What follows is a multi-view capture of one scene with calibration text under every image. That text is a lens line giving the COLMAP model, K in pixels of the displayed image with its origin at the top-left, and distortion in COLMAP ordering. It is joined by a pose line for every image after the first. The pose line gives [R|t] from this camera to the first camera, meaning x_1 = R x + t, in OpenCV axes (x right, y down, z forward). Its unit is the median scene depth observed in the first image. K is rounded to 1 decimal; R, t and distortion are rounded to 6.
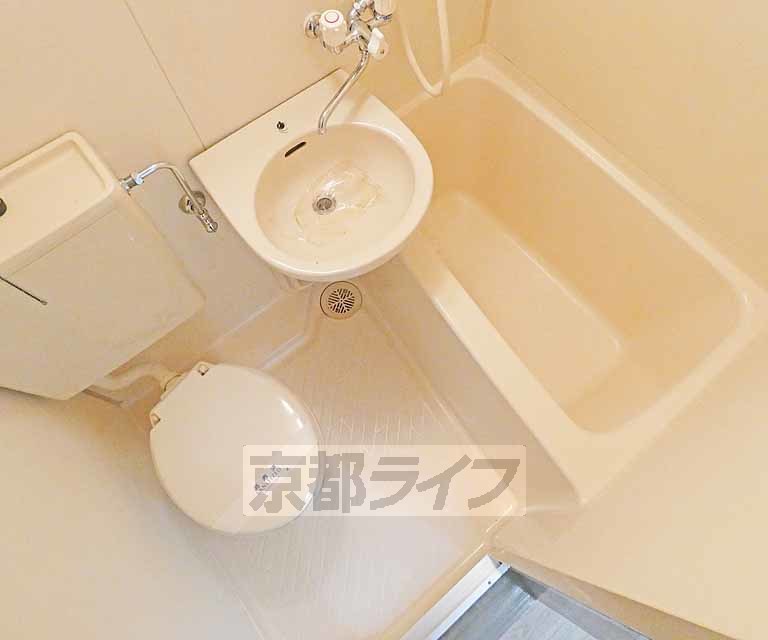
lens RADIAL K [[489.3, 0, 383.2], [0, 489.3, 293.2], [0, 0, 1]] dist [0.003316, 0.000317]
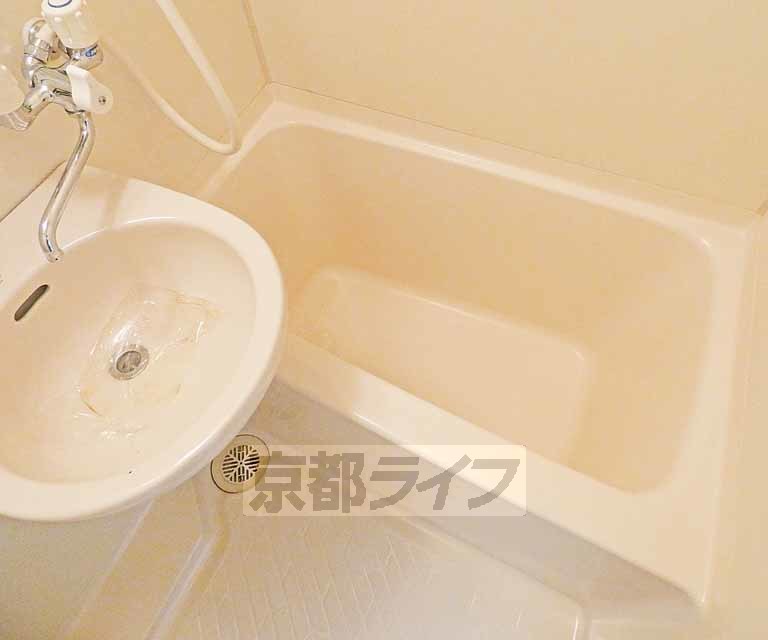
lens RADIAL K [[487.5, 0, 384.0], [0, 487.5, 320.0], [0, 0, 1]] dist [-0.001557, -0.000328]
pose [[0.888360, -0.411575, 0.203526, 0.062986], [0.432675, 0.898741, -0.071108, -0.044602], [-0.153651, 0.151230, 0.976484, 0.331920]]
